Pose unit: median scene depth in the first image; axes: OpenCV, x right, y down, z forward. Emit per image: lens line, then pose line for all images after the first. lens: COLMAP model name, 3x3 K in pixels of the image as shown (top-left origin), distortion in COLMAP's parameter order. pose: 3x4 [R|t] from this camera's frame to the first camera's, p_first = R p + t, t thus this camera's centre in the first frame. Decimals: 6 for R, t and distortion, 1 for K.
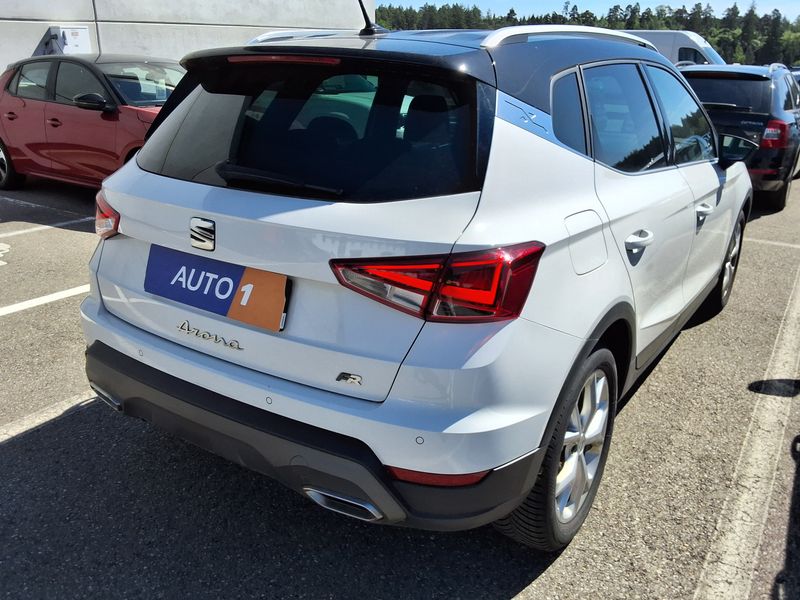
lens RADIAL K [[676.6, 0, 400.0], [0, 676.6, 300.0], [0, 0, 1]] dist [0.133063, -0.219607]
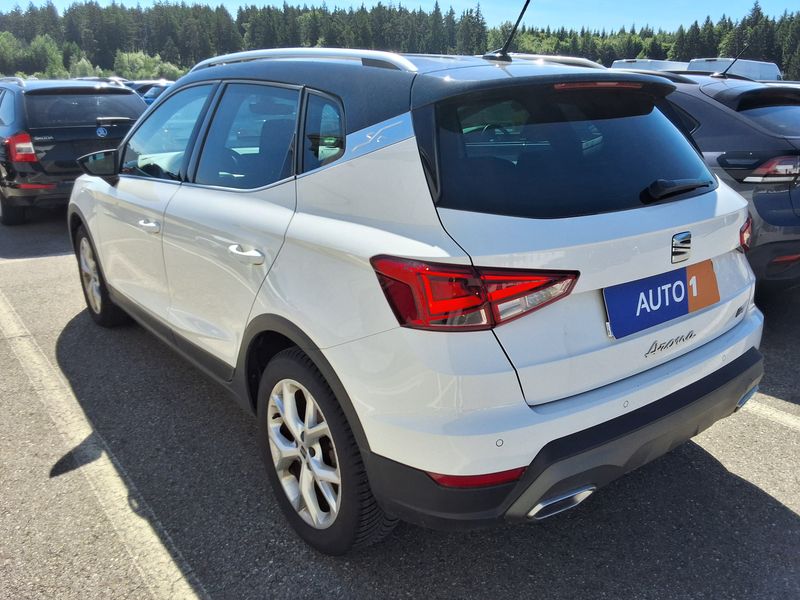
lens RADIAL K [[676.6, 0, 400.0], [0, 676.6, 300.0], [0, 0, 1]] dist [0.133063, -0.219607]
pose [[0.287073, -0.304812, 0.908118, -1.295093], [0.316074, 0.925068, 0.210585, -0.351998], [-0.904260, 0.226579, 0.361905, 0.935178]]
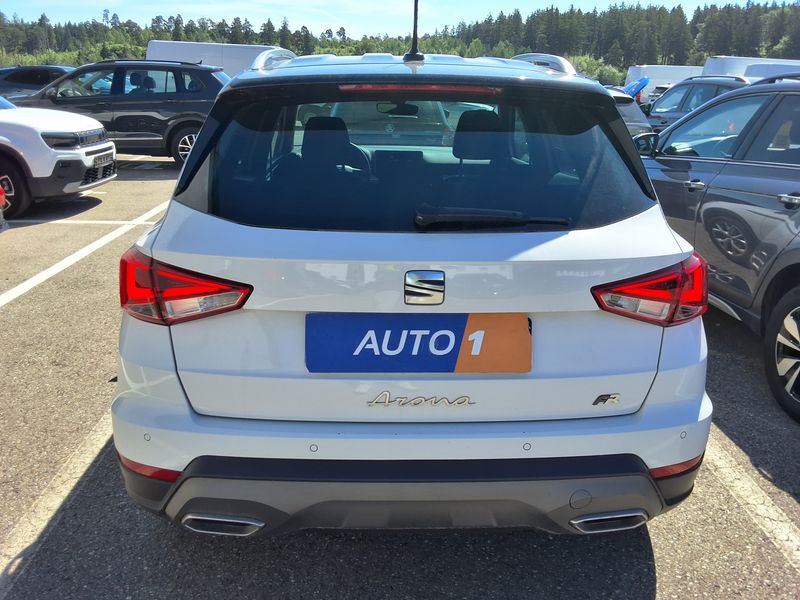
lens RADIAL K [[668.7, 0, 400.0], [0, 668.7, 300.0], [0, 0, 1]] dist [0.123144, -0.199481]
pose [[0.803083, -0.186916, 0.565792, -0.735171], [0.191603, 0.980103, 0.051827, -0.119959], [-0.564222, 0.066786, 0.822918, 0.278680]]
